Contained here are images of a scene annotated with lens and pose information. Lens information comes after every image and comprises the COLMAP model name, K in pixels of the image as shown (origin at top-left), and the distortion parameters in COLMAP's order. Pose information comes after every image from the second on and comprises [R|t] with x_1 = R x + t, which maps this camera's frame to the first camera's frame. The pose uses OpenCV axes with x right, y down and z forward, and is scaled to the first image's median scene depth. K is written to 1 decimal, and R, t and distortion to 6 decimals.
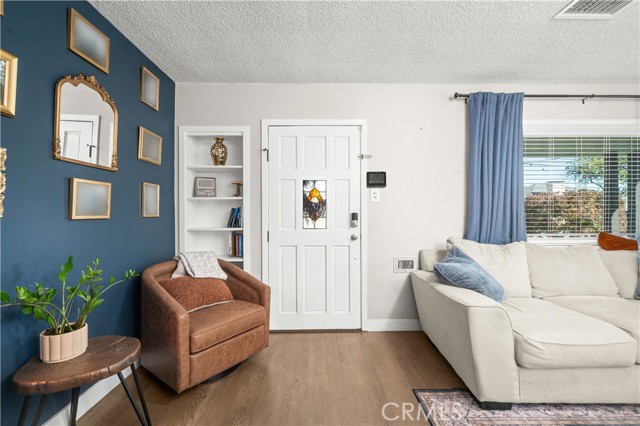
lens RADIAL K [[278.7, 0, 318.1], [0, 278.7, 216.8], [0, 0, 1]] dist [0.001059, 0.000220]
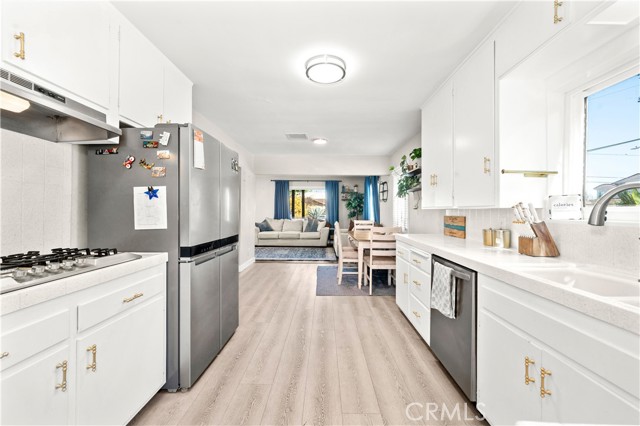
lens RADIAL K [[259.0, 0, 320.0], [0, 259.0, 213.0], [0, 0, 1]] dist [-0.000090, 0.000002]
pose [[0.998694, 0.013468, -0.049293, 1.350723], [-0.013714, 0.999895, -0.004661, 0.017572], [0.049225, 0.005331, 0.998773, -2.533025]]
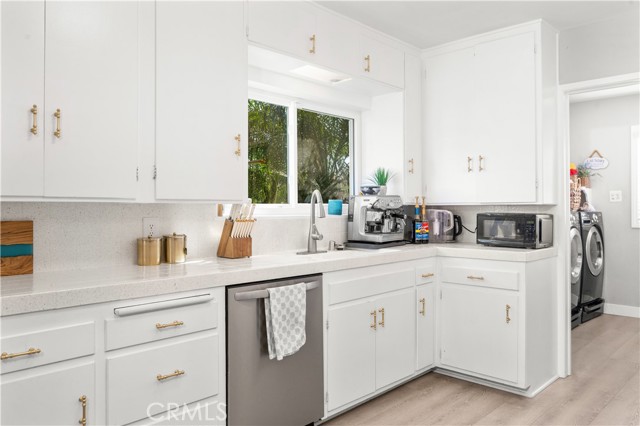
lens RADIAL K [[484.2, 0, 320.3], [0, 484.2, 202.6], [0, 0, 1]] dist [0.001011, -0.001286]
pose [[-0.699493, 0.014120, 0.714500, 0.974287], [0.014789, 0.999877, -0.005282, 0.000816], [-0.714487, 0.006872, -0.699615, -1.301699]]
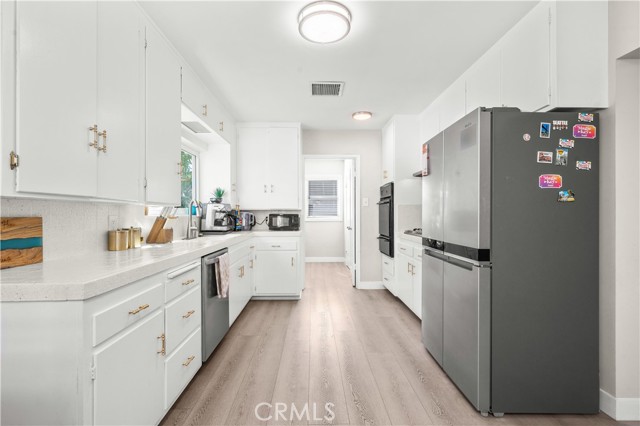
lens RADIAL K [[295.6, 0, 320.0], [0, 295.6, 213.0], [0, 0, 1]] dist [-0.003574, -0.000354]
pose [[-0.999924, 0.008490, 0.008902, 1.330234], [0.008573, 0.999919, 0.009380, 0.010787], [-0.008822, 0.009456, -0.999916, -0.966935]]
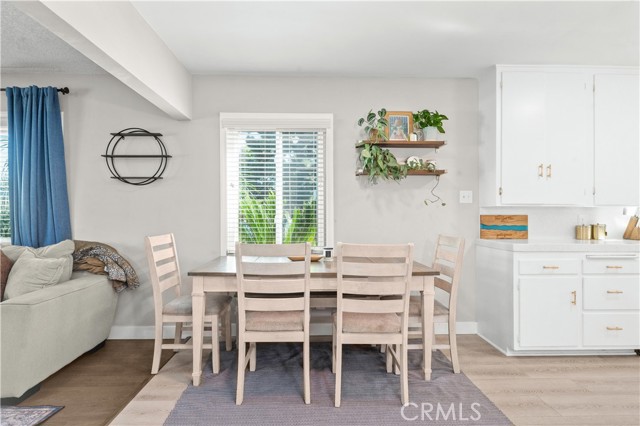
lens RADIAL K [[351.9, 0, 320.0], [0, 351.9, 213.0], [0, 0, 1]] dist [-0.005254, -0.000351]
pose [[0.001104, 0.013838, 0.999904, 0.607382], [0.011033, 0.999843, -0.013850, 0.020451], [-0.999939, 0.011047, 0.000952, -0.778535]]
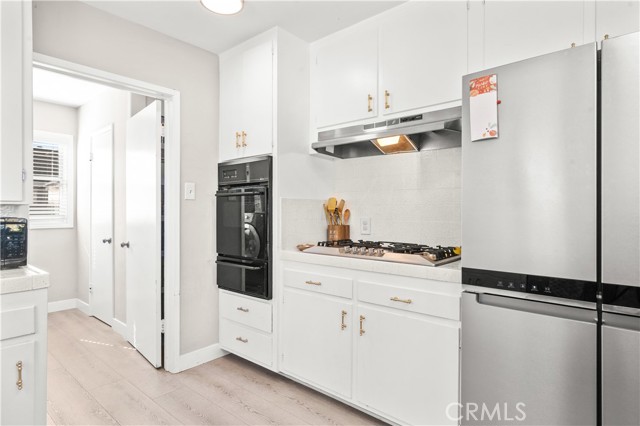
lens RADIAL K [[346.4, 0, 319.8], [0, 346.4, 211.3], [0, 0, 1]] dist [0.003596, -0.000011]
pose [[-0.675918, 0.008623, -0.736926, 1.555991], [-0.004226, 0.999870, 0.015576, 0.006004], [0.736965, 0.013642, -0.675794, -1.718100]]
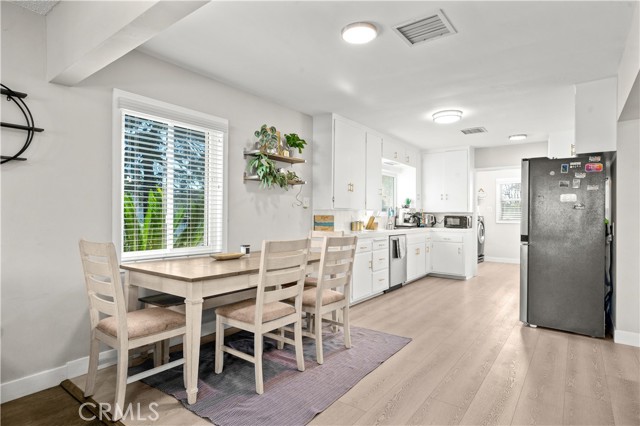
lens RADIAL K [[346.4, 0, 319.8], [0, 346.4, 211.3], [0, 0, 1]] dist [0.003596, -0.000011]
pose [[-0.782850, 0.007034, 0.622171, 0.768557], [0.005273, 0.999975, -0.004670, 0.004689], [-0.622188, -0.000375, -0.782868, -0.024895]]
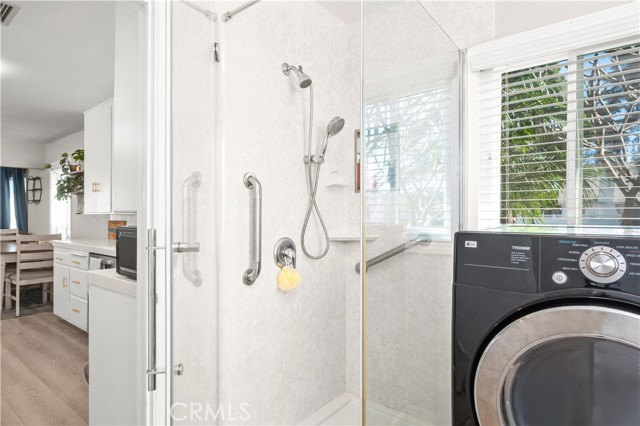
lens RADIAL K [[351.9, 0, 320.0], [0, 351.9, 213.0], [0, 0, 1]] dist [-0.005254, -0.000351]
pose [[0.636459, 0.015018, 0.771164, 1.205686], [0.005007, 0.999709, -0.023601, 0.026048], [-0.771294, 0.018883, 0.636199, -3.177023]]
